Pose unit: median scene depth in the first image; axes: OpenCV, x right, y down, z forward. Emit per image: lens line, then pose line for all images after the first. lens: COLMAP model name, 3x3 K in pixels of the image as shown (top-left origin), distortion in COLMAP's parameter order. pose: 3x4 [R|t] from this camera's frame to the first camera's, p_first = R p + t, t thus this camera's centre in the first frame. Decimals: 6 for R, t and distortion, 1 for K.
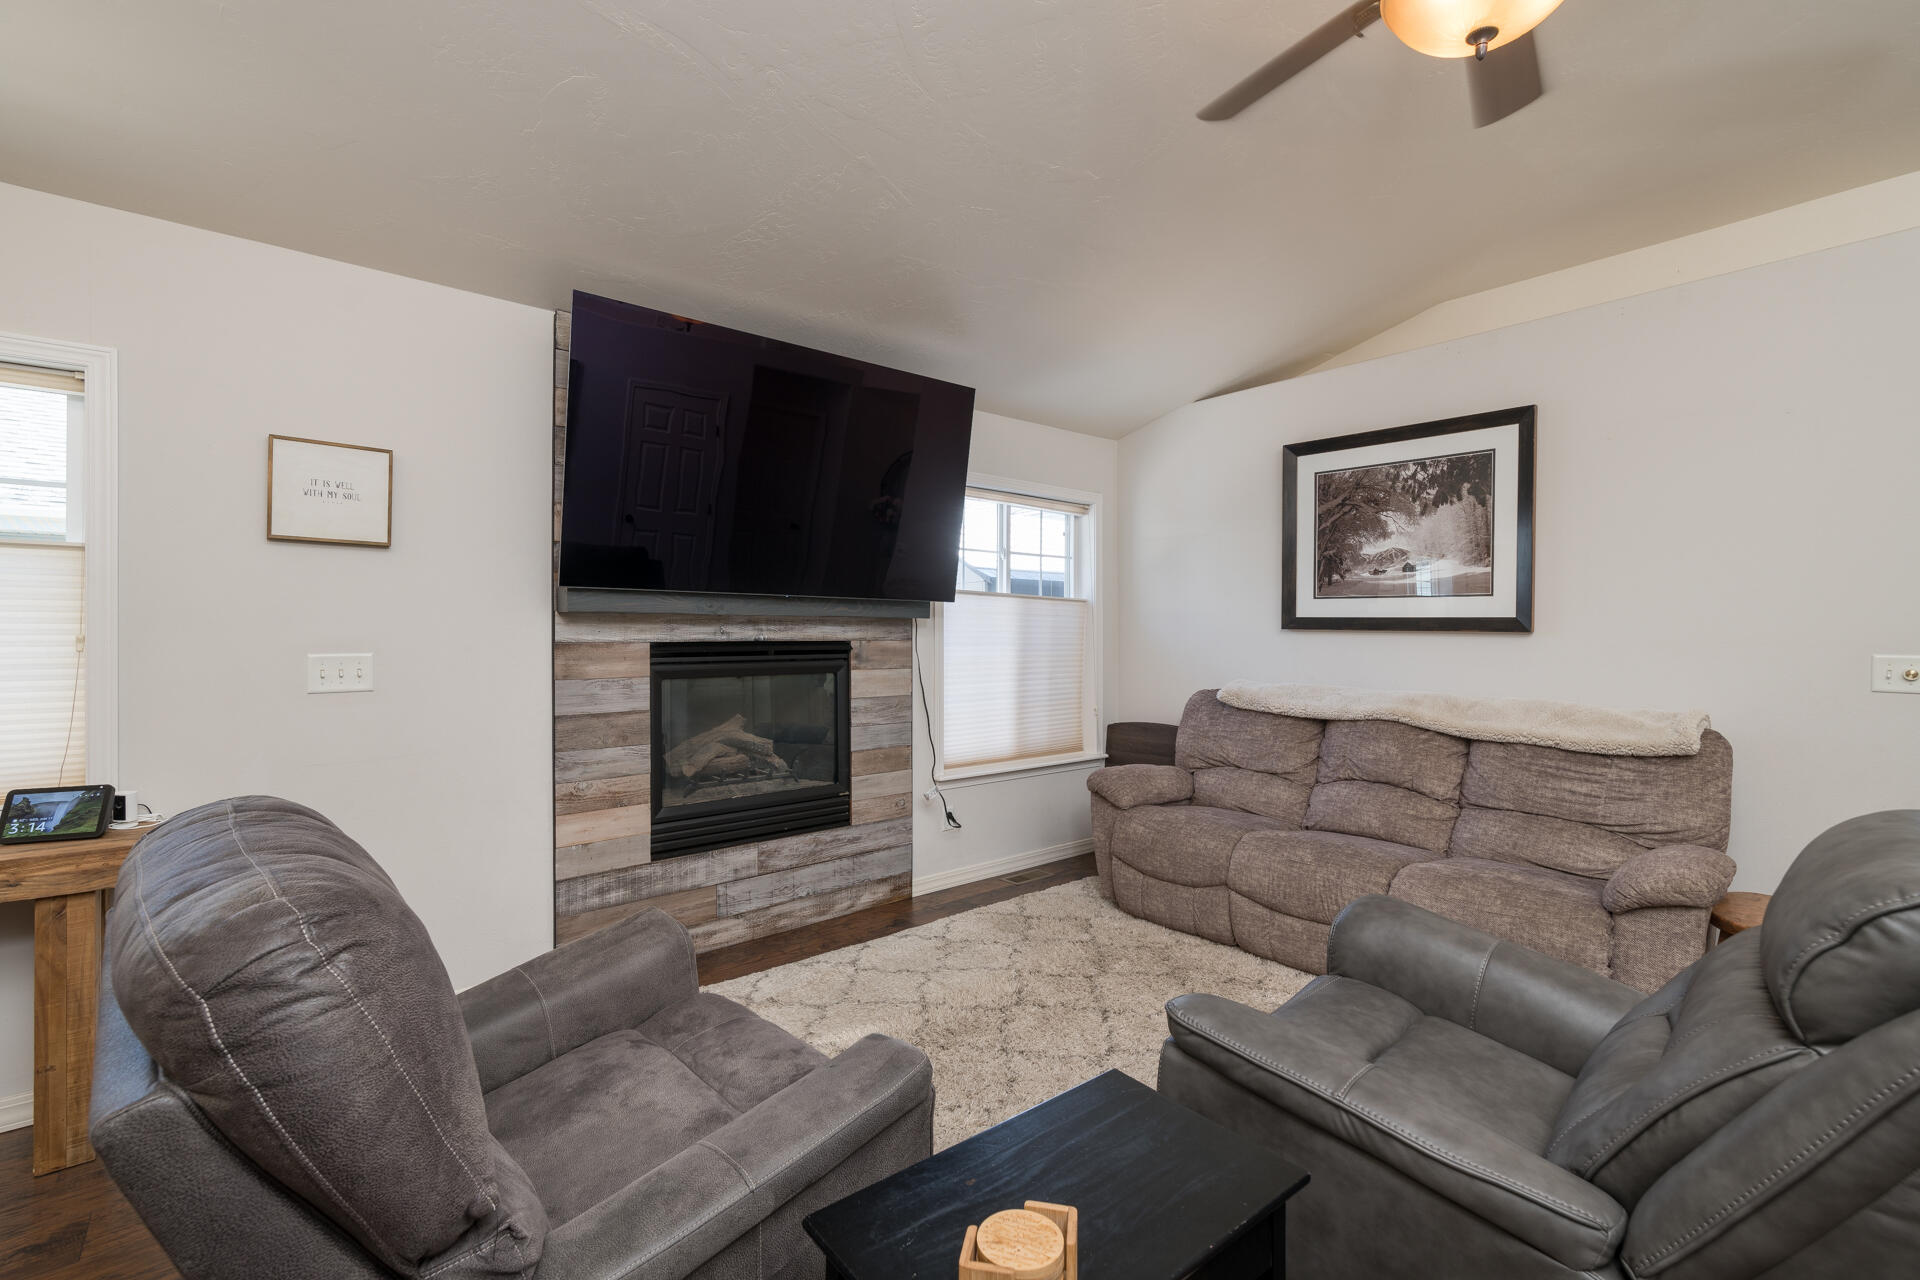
lens RADIAL K [[845.1, 0, 958.9], [0, 845.1, 633.2], [0, 0, 1]] dist [-0.002141, -0.000233]
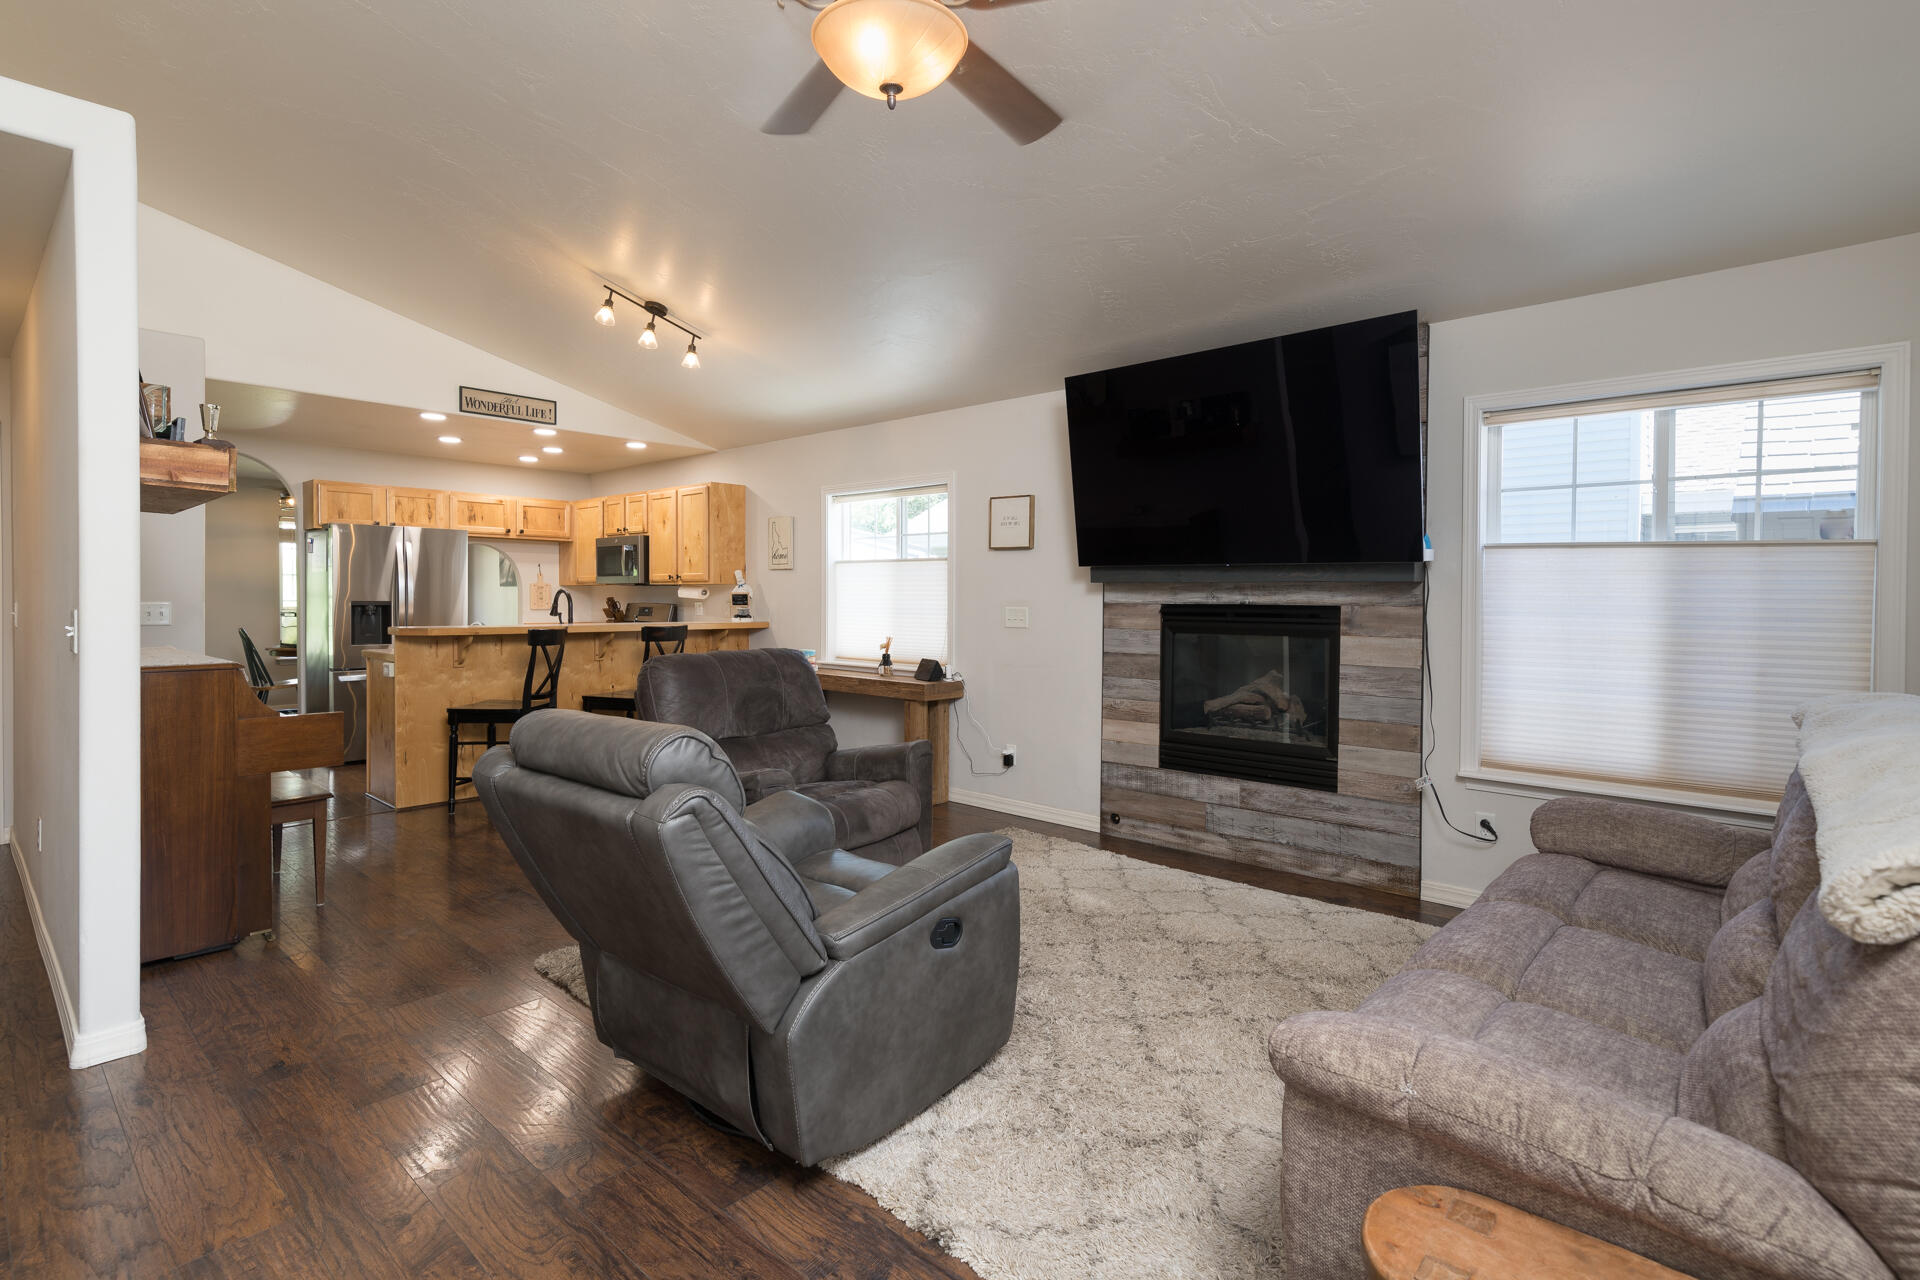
lens RADIAL K [[886.1, 0, 945.2], [0, 886.1, 606.2], [0, 0, 1]] dist [0.022872, 0.000155]
pose [[0.129065, 0.008955, -0.991596, 0.901203], [-0.007852, 0.999937, 0.008008, 0.004908], [0.991605, 0.006752, 0.129128, 0.437492]]
